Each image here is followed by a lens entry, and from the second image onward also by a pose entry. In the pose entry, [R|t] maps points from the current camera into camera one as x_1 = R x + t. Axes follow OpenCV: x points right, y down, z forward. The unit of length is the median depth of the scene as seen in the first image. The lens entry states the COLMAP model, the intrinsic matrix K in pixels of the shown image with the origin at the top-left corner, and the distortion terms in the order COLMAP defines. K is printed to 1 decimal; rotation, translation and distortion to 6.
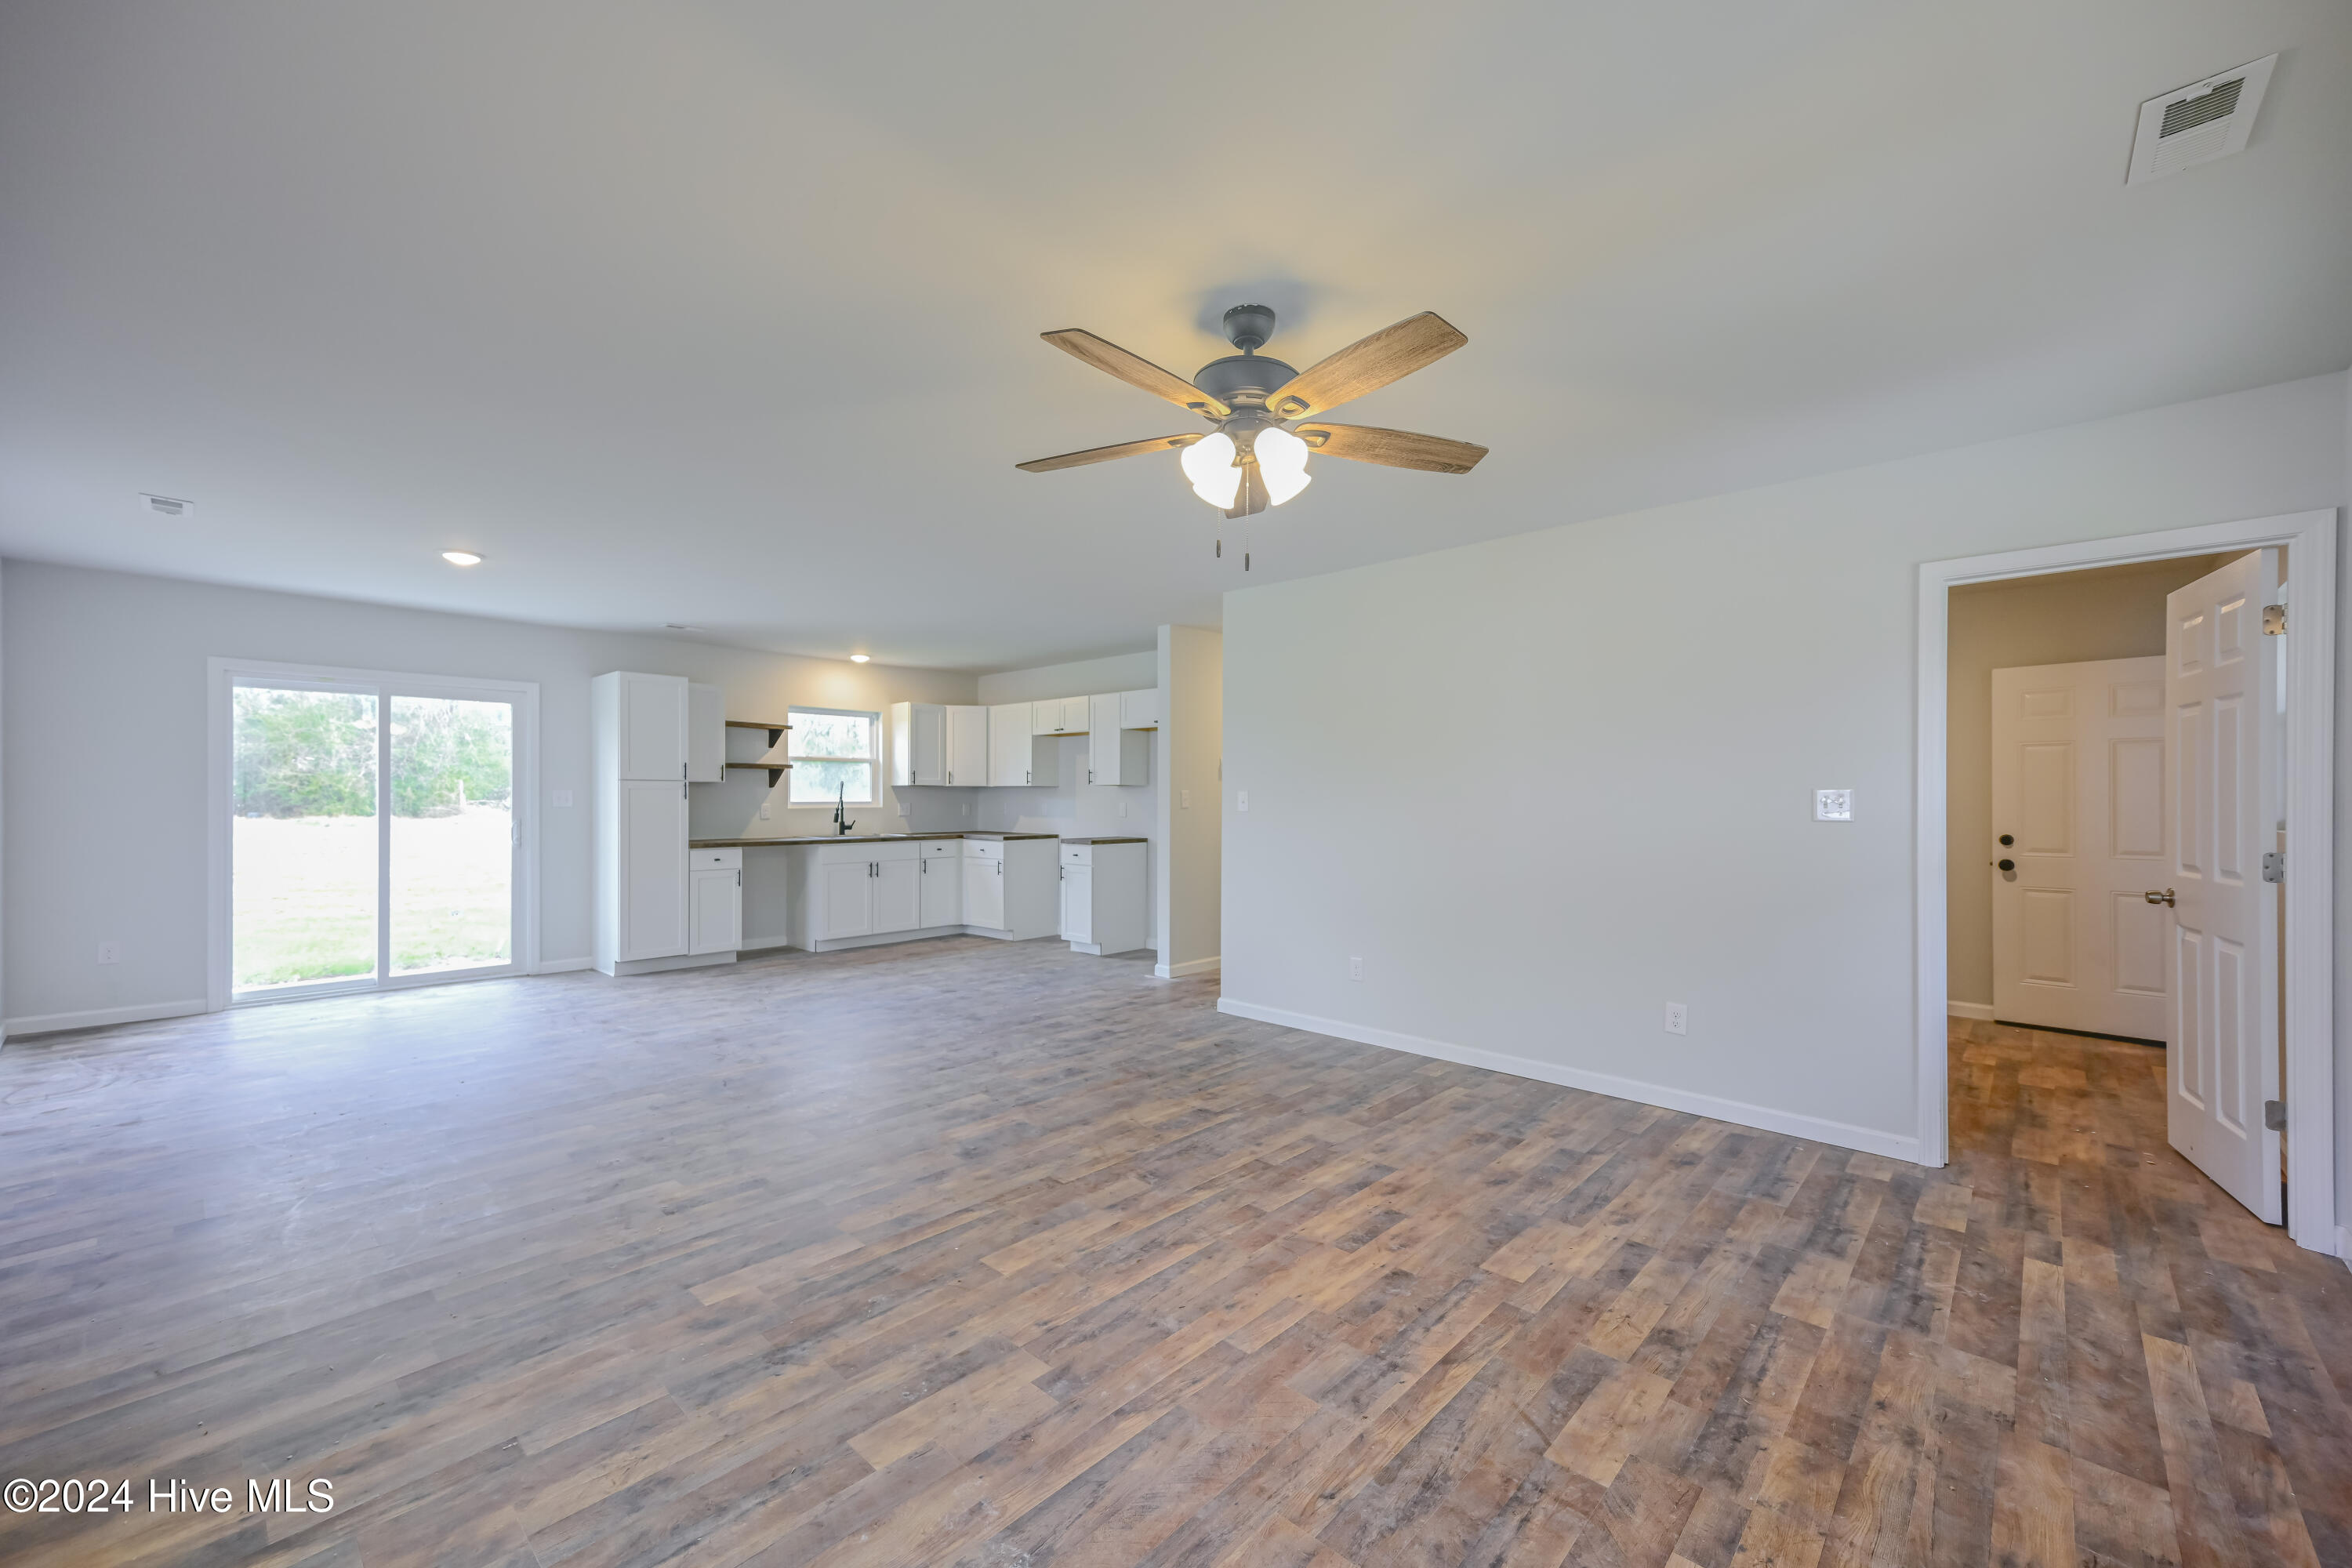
lens RADIAL K [[941.3, 0, 1184.6], [0, 941.3, 795.3], [0, 0, 1]] dist [-0.003436, 0.003129]
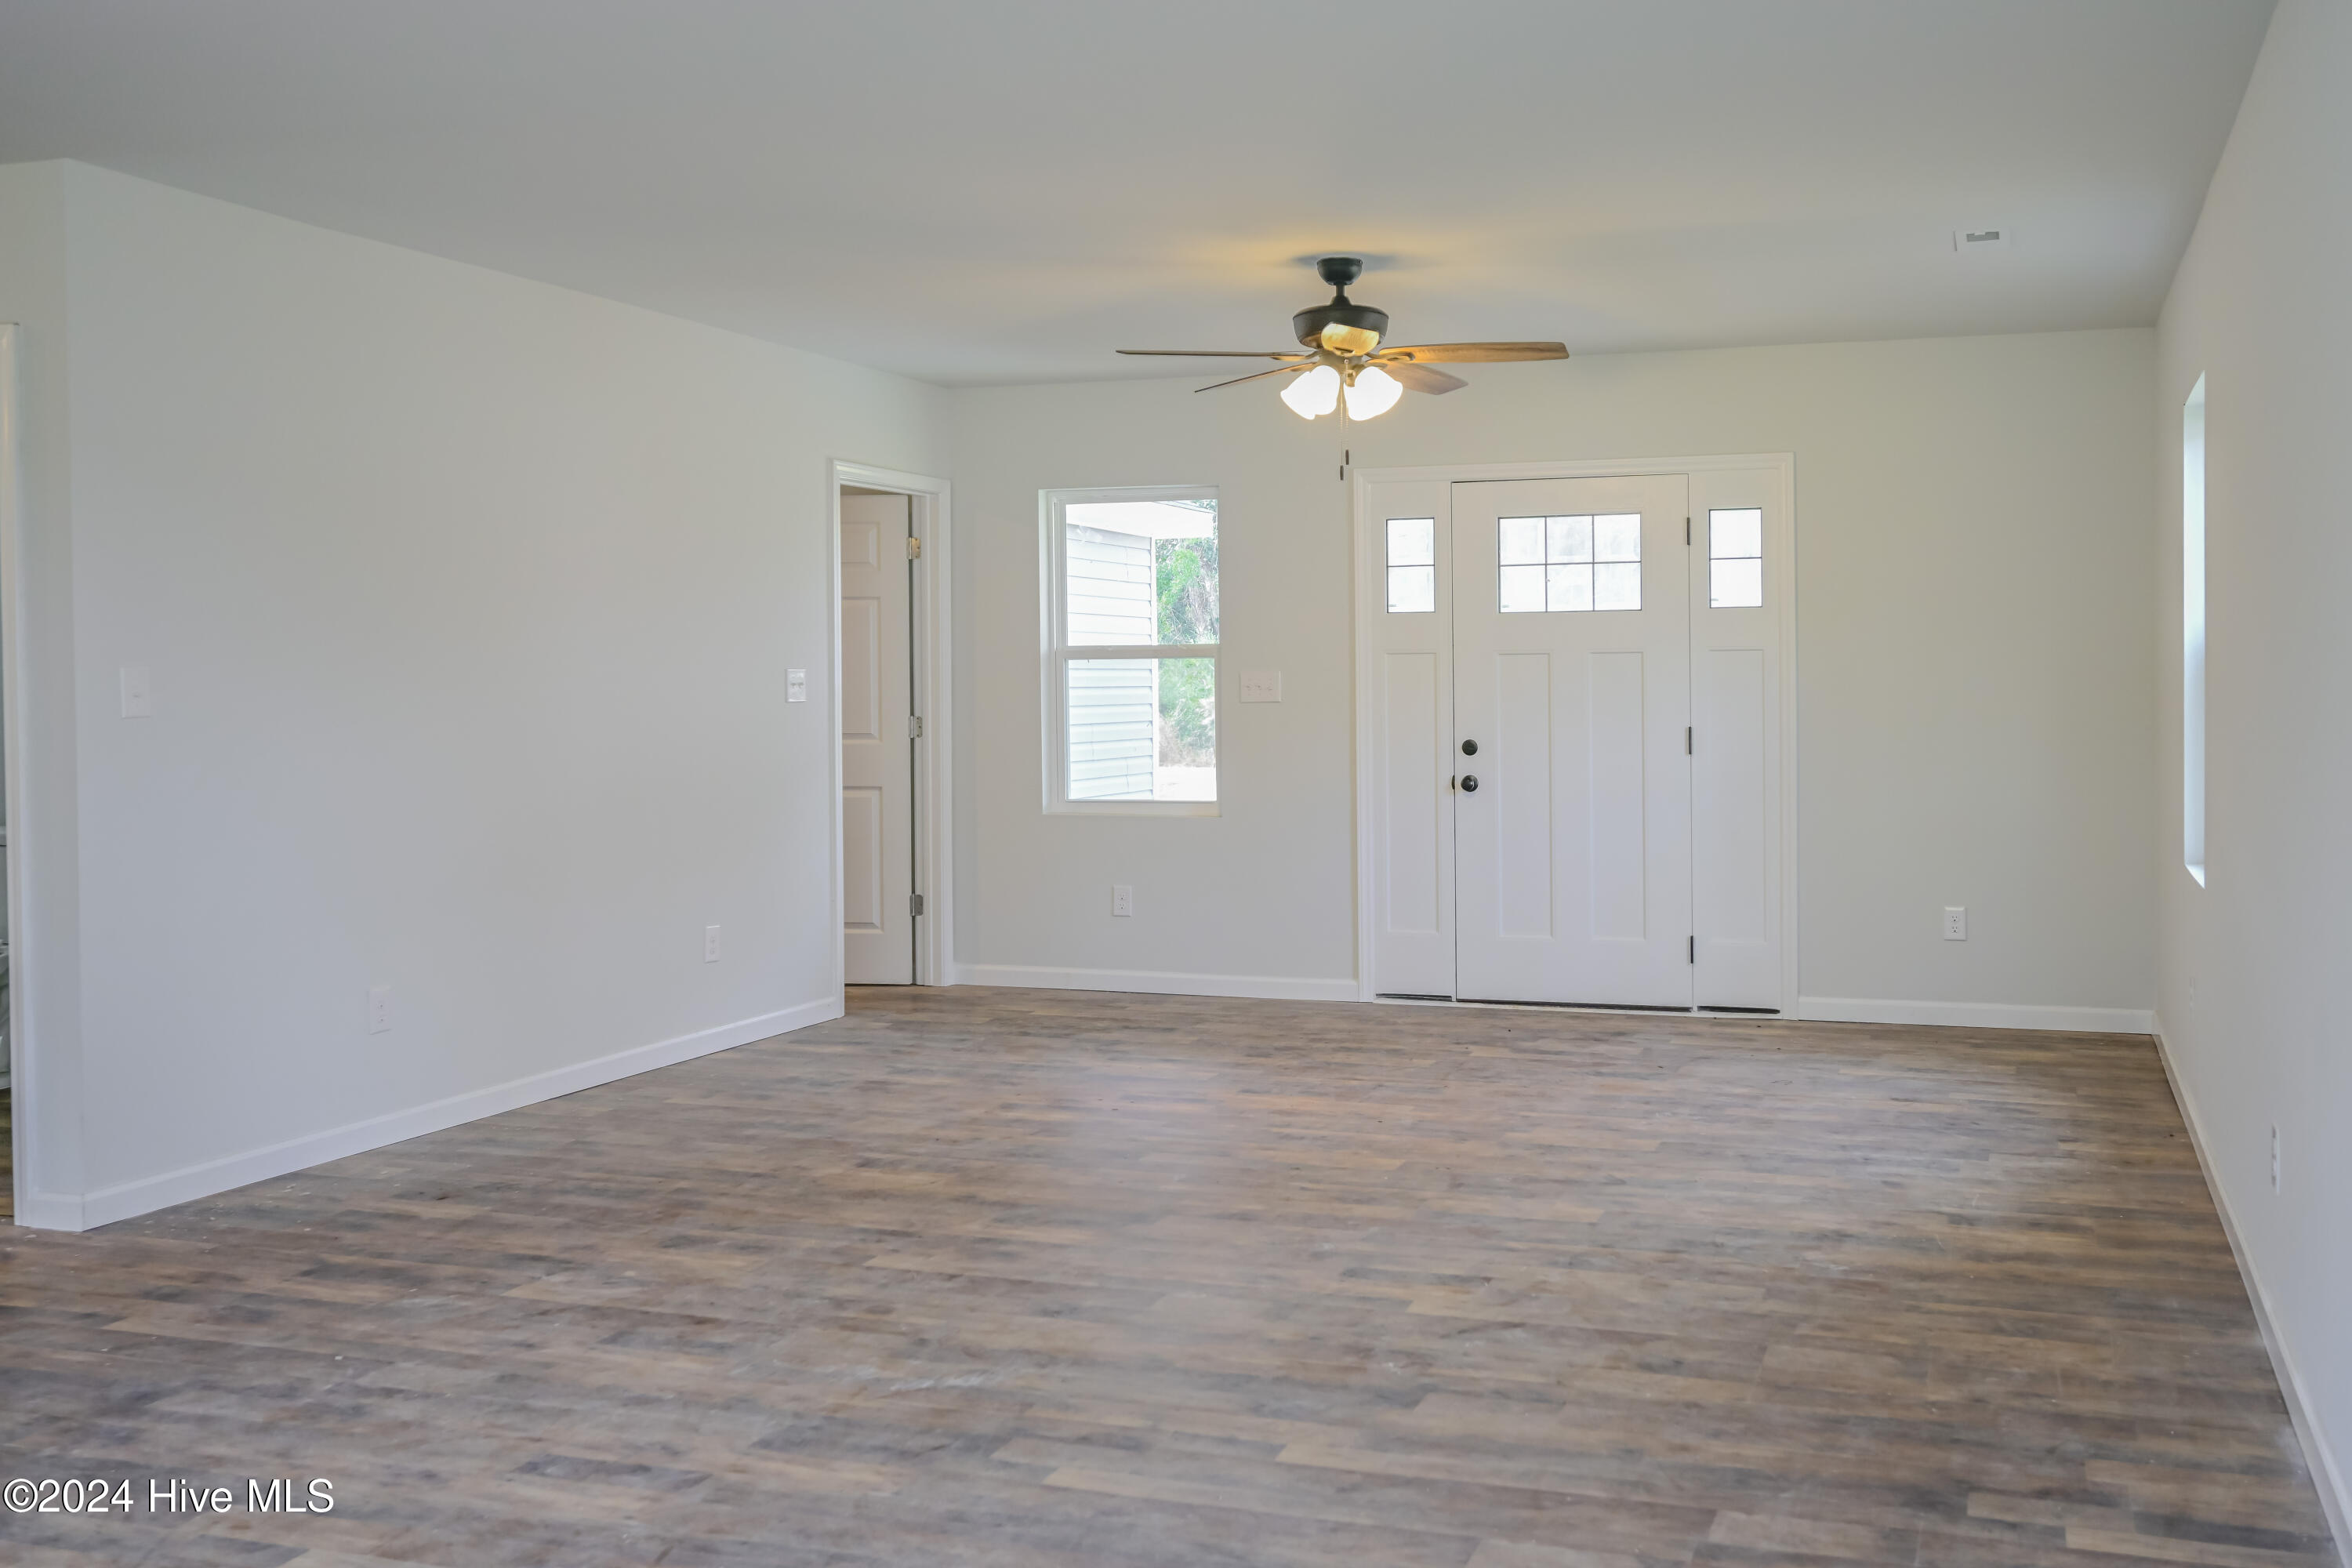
lens RADIAL K [[2092.2, 0, 1275.6], [0, 2092.2, 729.4], [0, 0, 1]] dist [0.003811, -0.004687]
pose [[-0.390169, -0.029534, 0.920270, -0.620142], [-0.002834, 0.999519, 0.030876, -0.005643], [-0.920739, 0.009439, -0.390065, 0.565632]]
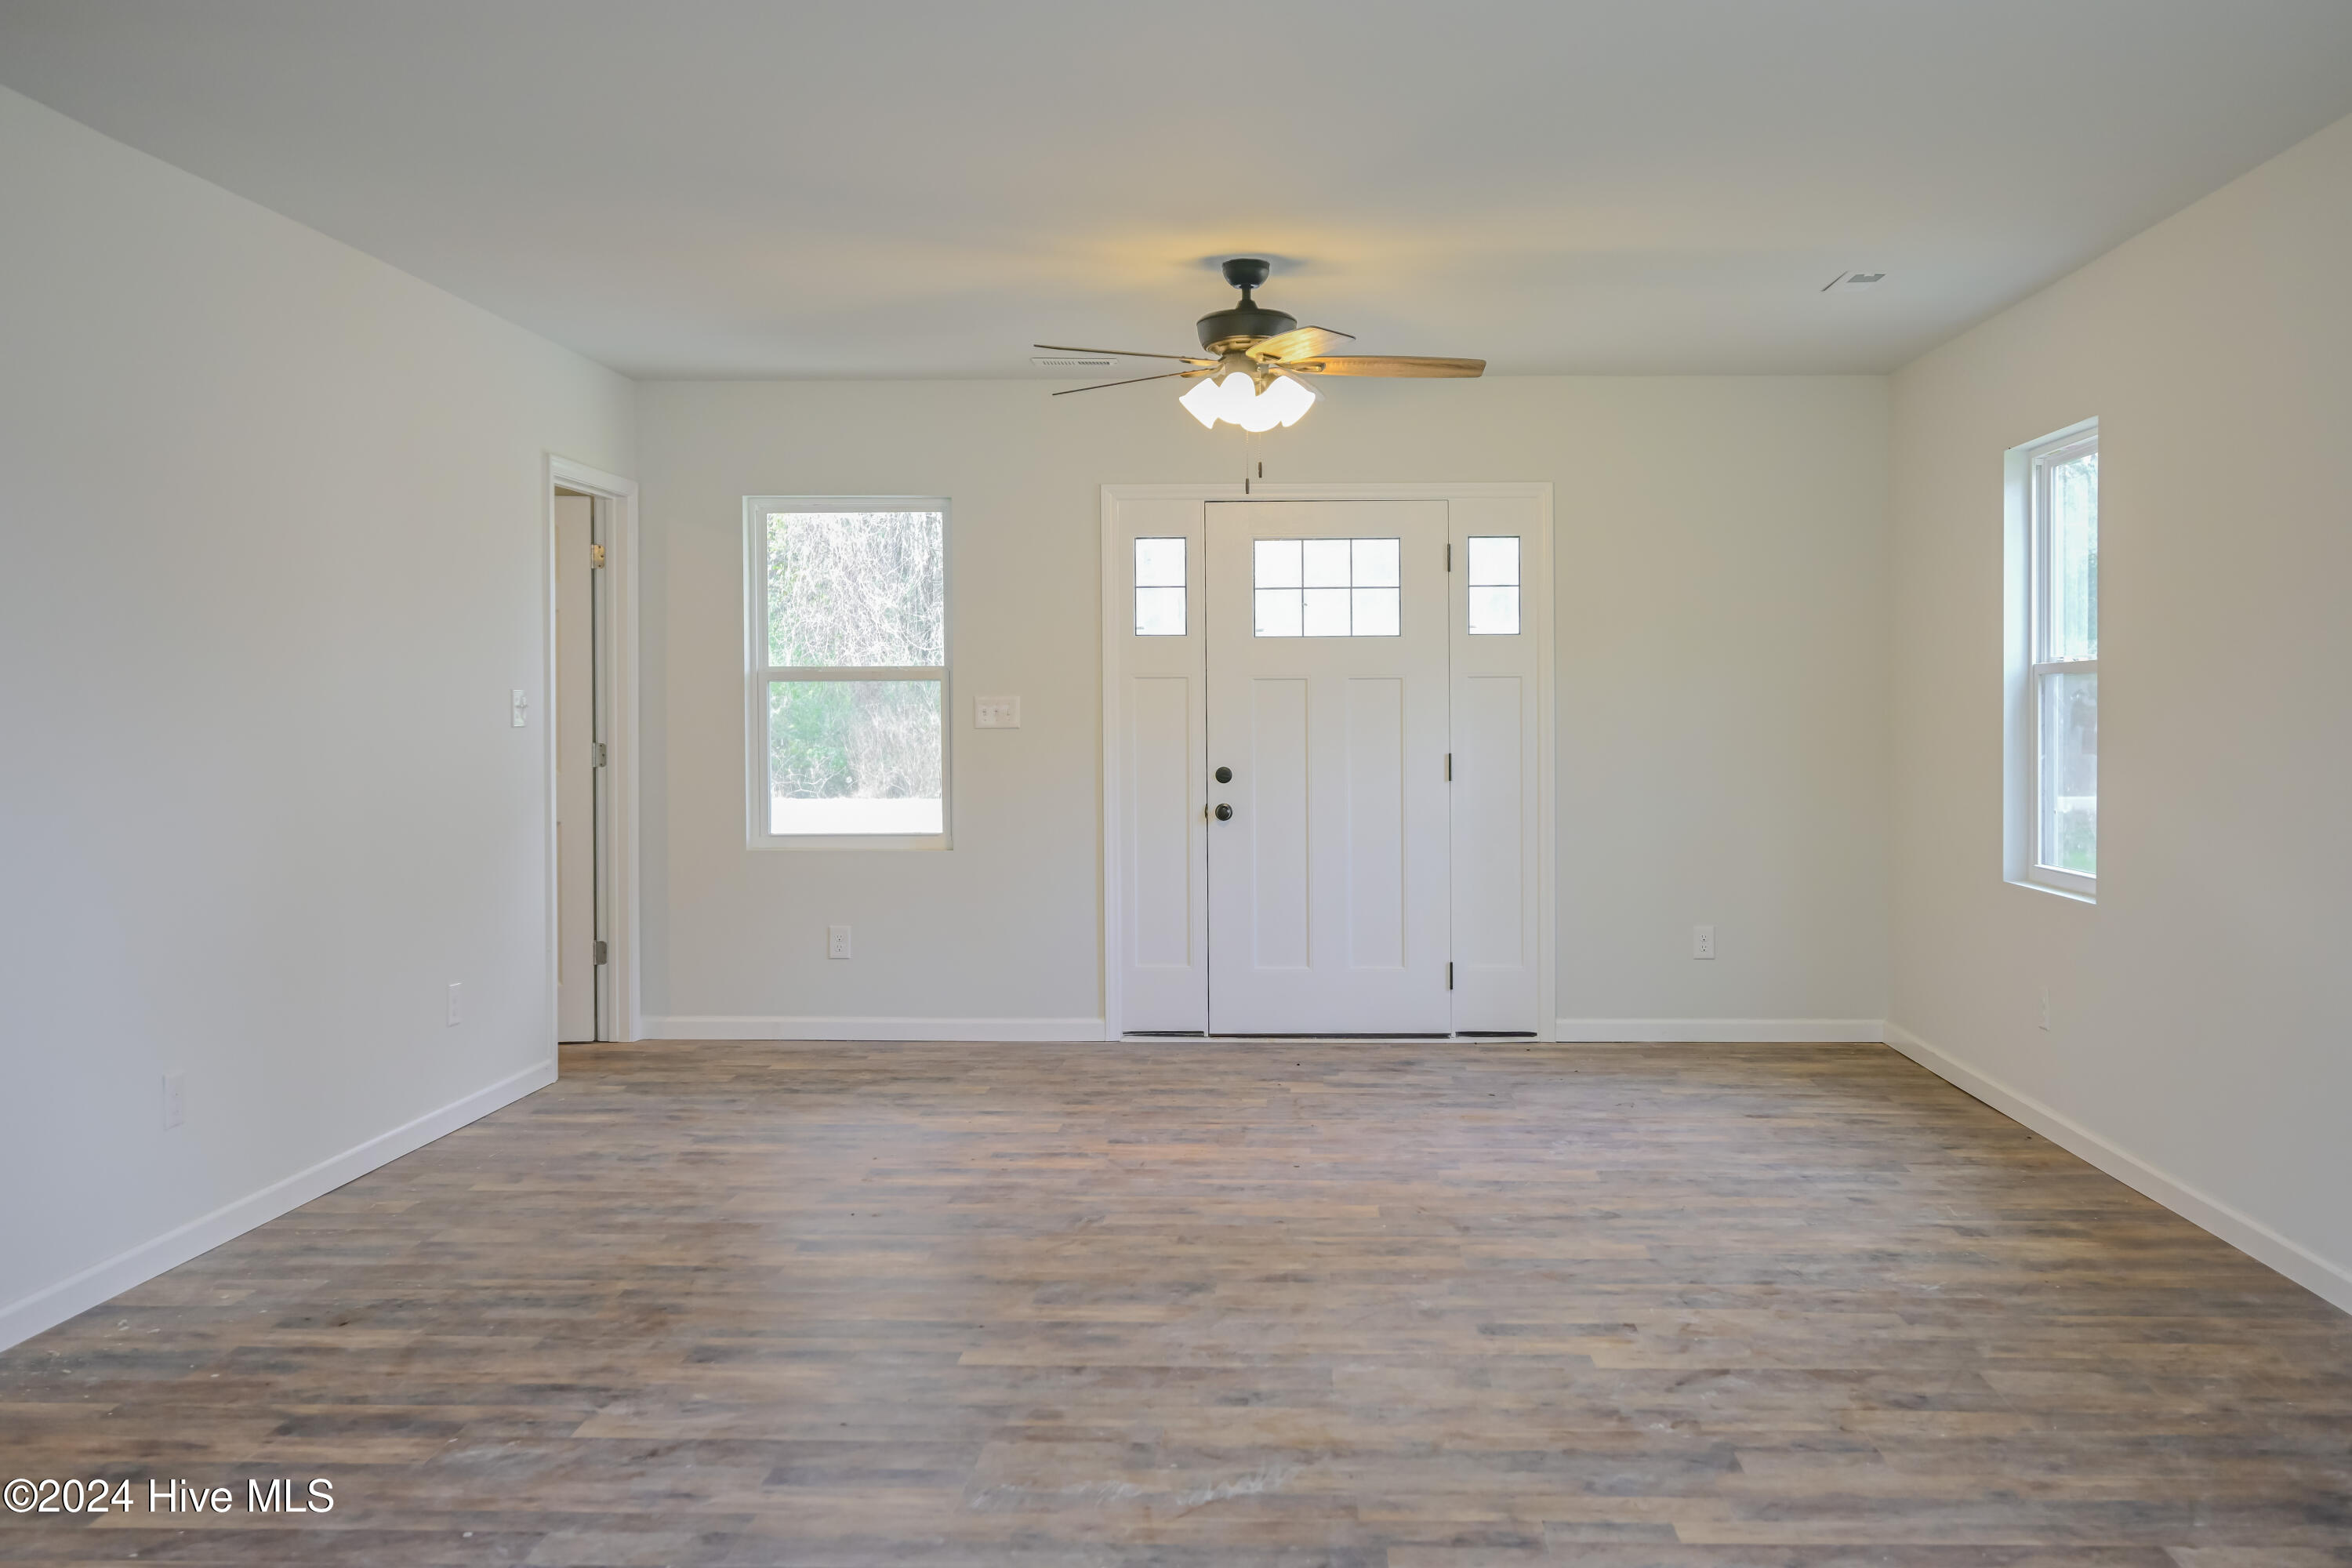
lens RADIAL K [[2092.2, 0, 1177.1], [0, 2092.2, 773.9], [0, 0, 1]] dist [0.003811, -0.004687]
pose [[-0.629959, -0.034556, 0.775859, -0.485234], [-0.009076, 0.999269, 0.037137, -0.003060], [-0.776575, 0.016353, -0.629812, 0.710463]]
